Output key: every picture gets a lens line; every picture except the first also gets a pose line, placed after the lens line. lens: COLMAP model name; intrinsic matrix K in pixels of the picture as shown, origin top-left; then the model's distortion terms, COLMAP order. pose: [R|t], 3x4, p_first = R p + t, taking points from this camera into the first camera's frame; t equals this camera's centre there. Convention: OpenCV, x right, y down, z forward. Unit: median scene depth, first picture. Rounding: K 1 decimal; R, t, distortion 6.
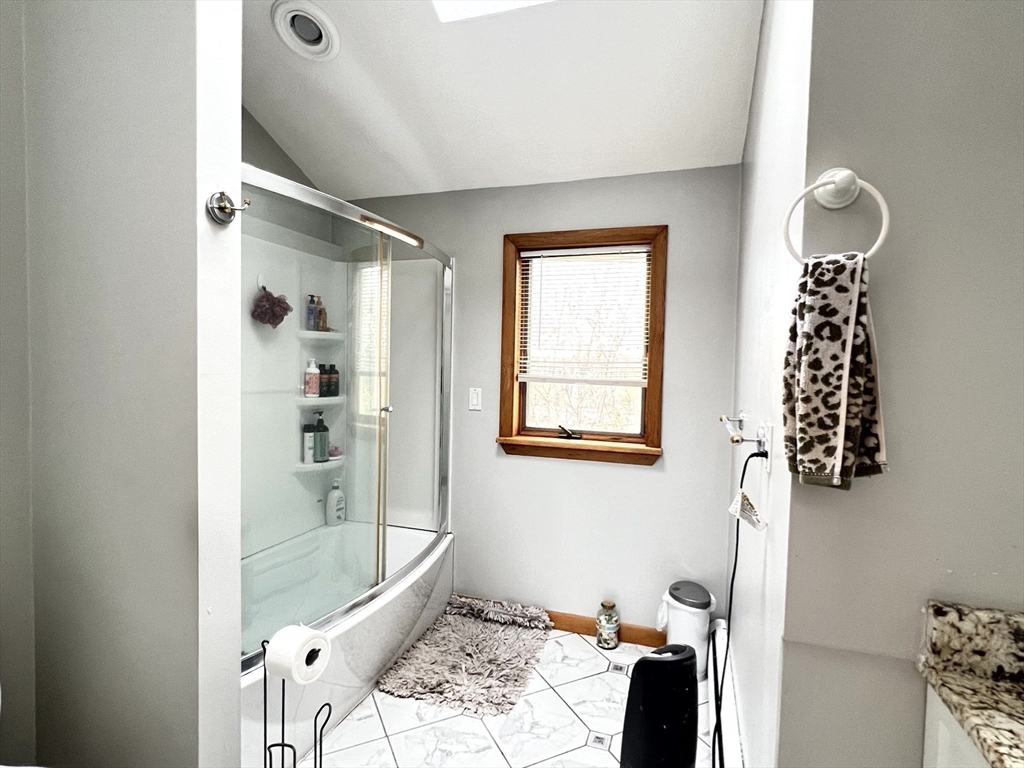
lens RADIAL K [[515.6, 0, 520.1], [0, 515.6, 384.9], [0, 0, 1]] dist [-0.003994, 0.001787]
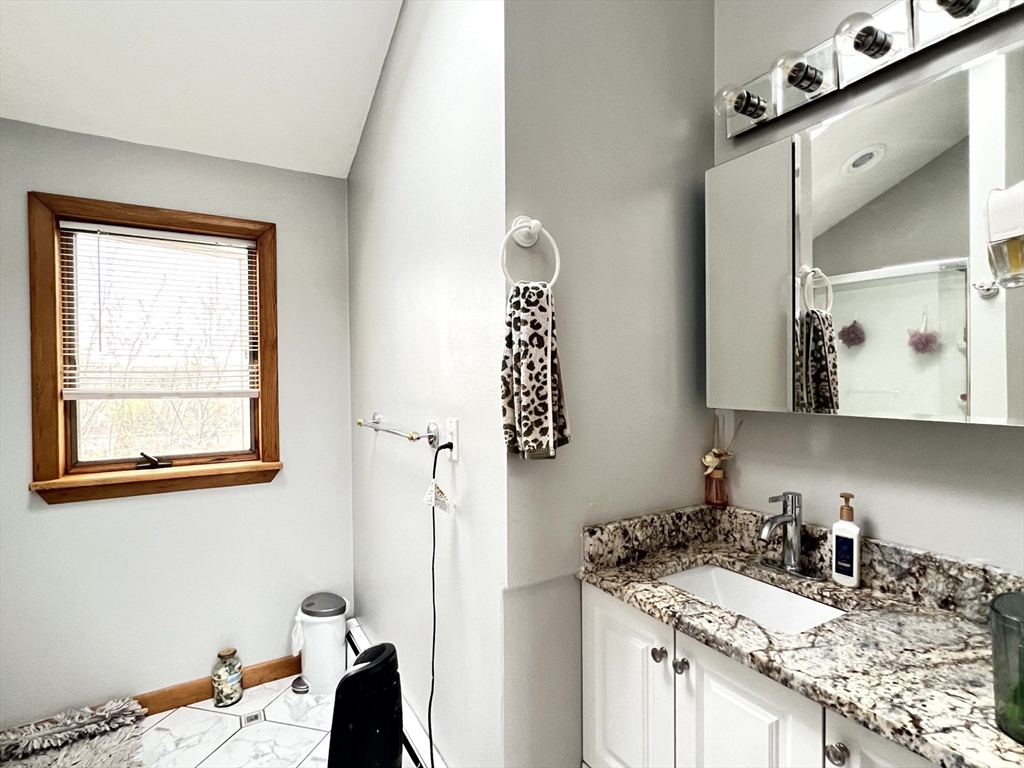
lens RADIAL K [[515.6, 0, 516.3], [0, 515.6, 381.7], [0, 0, 1]] dist [-0.003994, 0.001787]
pose [[0.658409, -0.035962, 0.751801, -0.157870], [0.051599, 0.998665, 0.002580, -0.001939], [-0.750890, 0.037094, 0.659385, 0.065578]]
